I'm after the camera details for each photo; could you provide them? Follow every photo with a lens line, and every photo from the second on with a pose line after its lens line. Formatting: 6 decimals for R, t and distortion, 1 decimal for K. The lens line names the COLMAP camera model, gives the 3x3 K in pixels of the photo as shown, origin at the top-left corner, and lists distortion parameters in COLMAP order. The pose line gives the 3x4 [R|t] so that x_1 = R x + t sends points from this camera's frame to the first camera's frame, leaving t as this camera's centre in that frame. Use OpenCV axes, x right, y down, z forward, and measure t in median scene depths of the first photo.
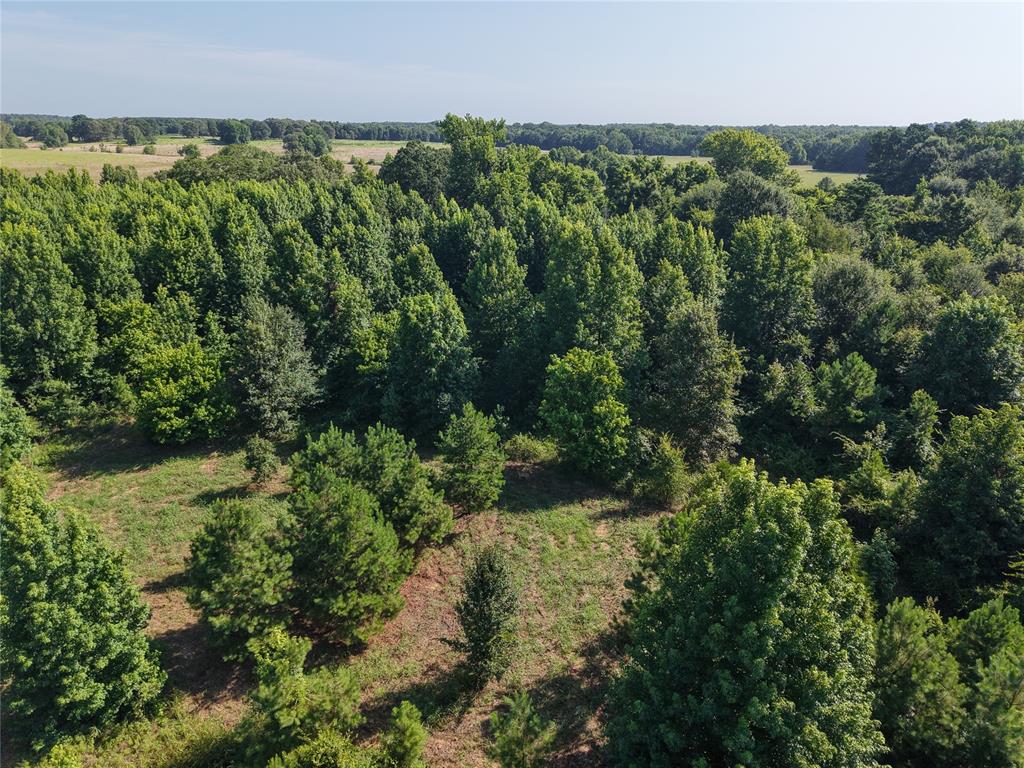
lens RADIAL K [[685.4, 0, 510.7], [0, 685.4, 384.7], [0, 0, 1]] dist [0.028191, -0.026511]
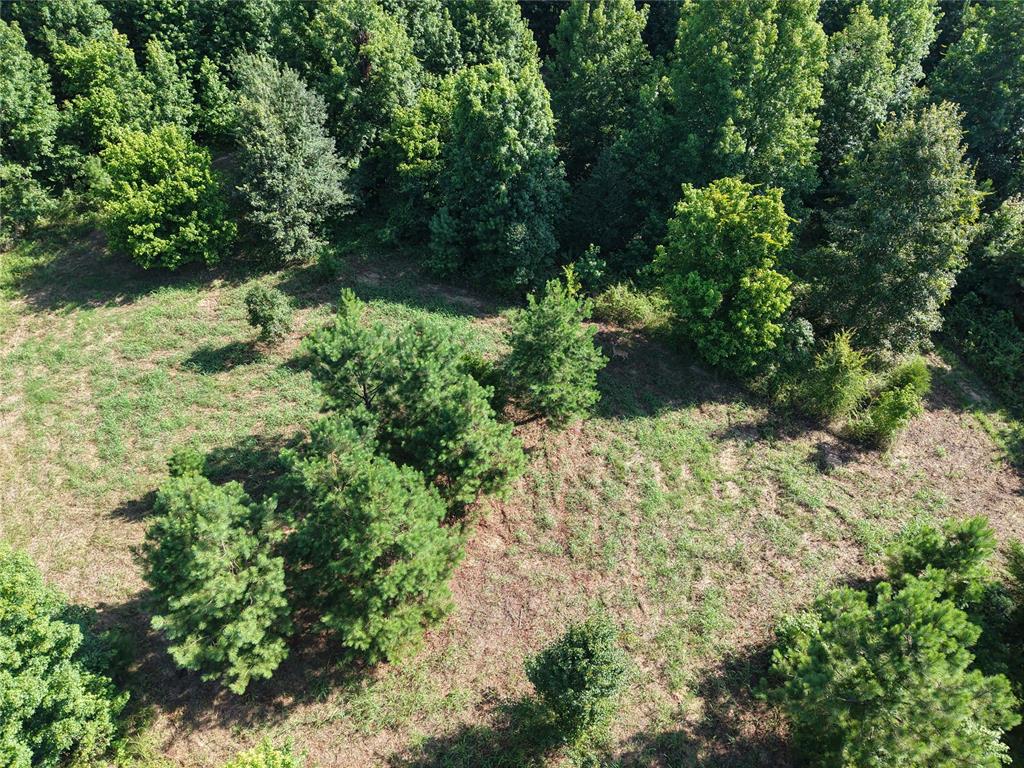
lens RADIAL K [[685.4, 0, 508.6], [0, 685.4, 387.3], [0, 0, 1]] dist [0.028191, -0.026511]
pose [[0.994120, 0.079381, -0.073651, -0.036291], [-0.045366, 0.922896, 0.382369, -0.090901], [0.098325, -0.376779, 0.921070, 0.252985]]
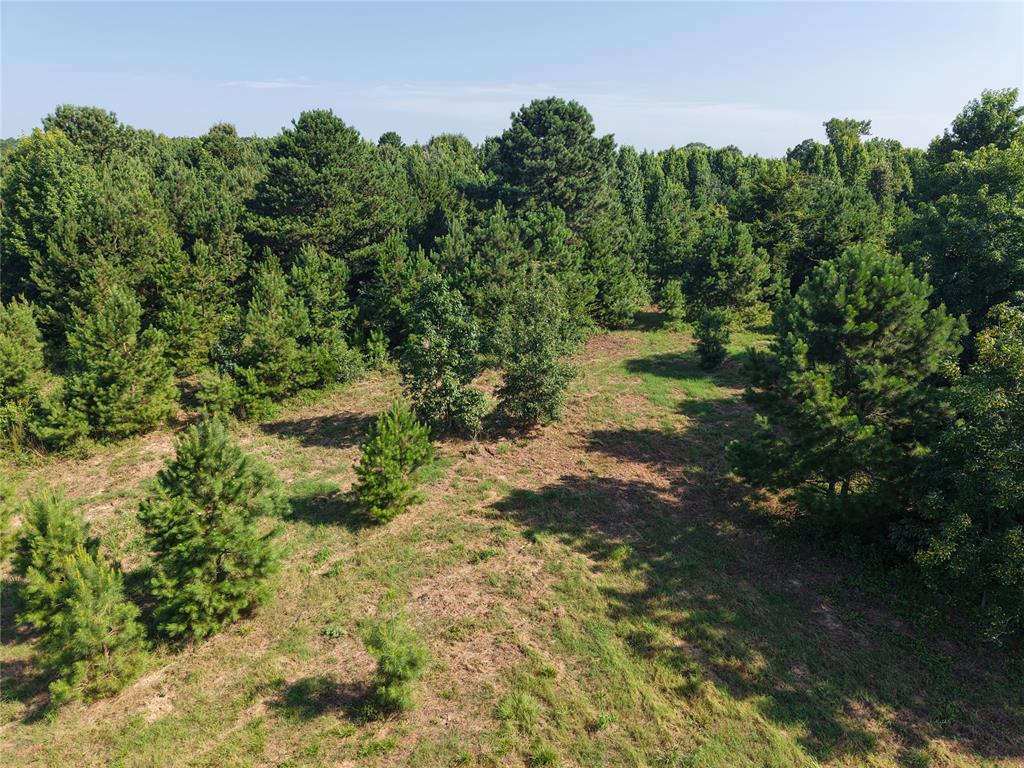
lens RADIAL K [[685.4, 0, 510.6], [0, 685.4, 381.2], [0, 0, 1]] dist [0.028191, -0.026511]
pose [[0.837382, 0.155789, -0.523948, 0.481168], [-0.190740, 0.981555, -0.012991, 0.799283], [0.512260, 0.110817, 0.851651, -1.453560]]
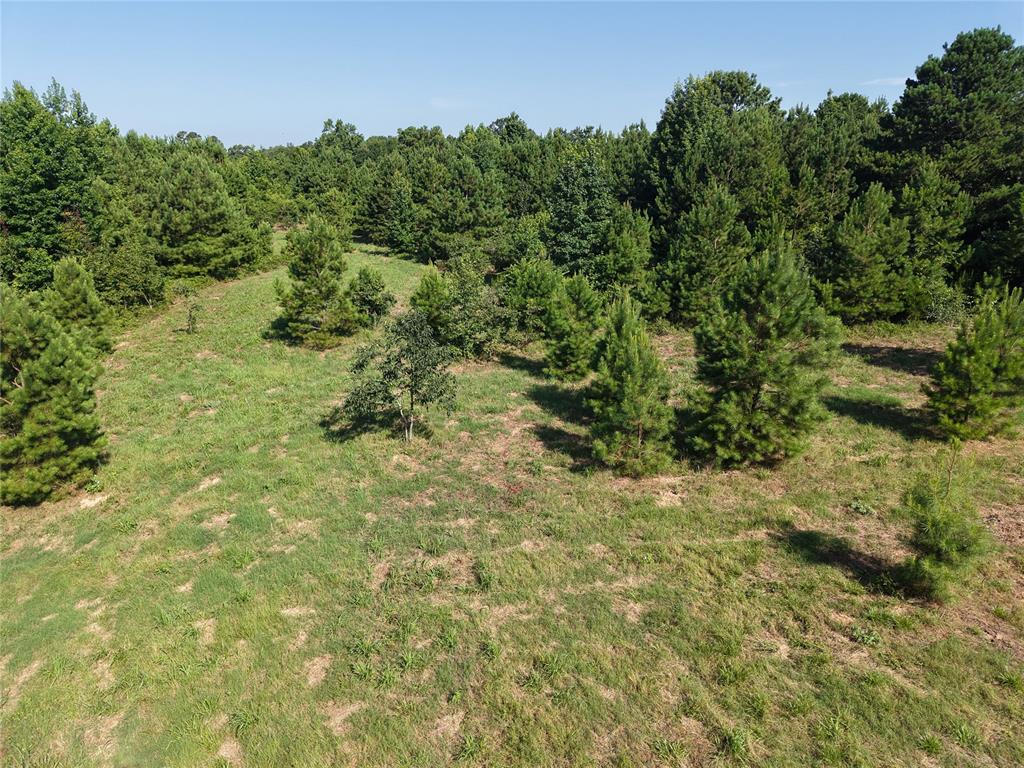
lens RADIAL K [[685.4, 0, 513.7], [0, 685.4, 383.8], [0, 0, 1]] dist [0.028191, -0.026511]
pose [[0.187821, 0.287586, -0.939158, 0.481428], [-0.351756, 0.912448, 0.209060, 0.866094], [0.917055, 0.291089, 0.272537, -1.428936]]
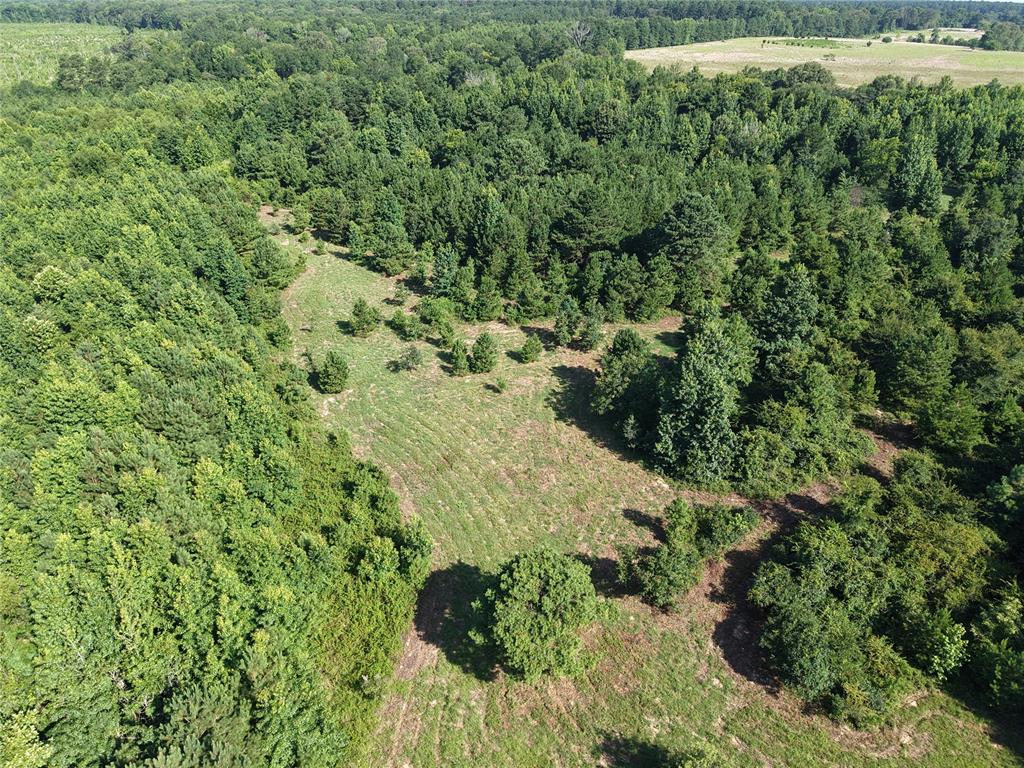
lens RADIAL K [[685.4, 0, 508.3], [0, 685.4, 380.3], [0, 0, 1]] dist [0.028191, -0.026511]
pose [[0.365833, 0.448864, -0.815283, 1.466045], [-0.333813, 0.881005, 0.335260, 0.425798], [0.868755, 0.149503, 0.472138, -1.896684]]
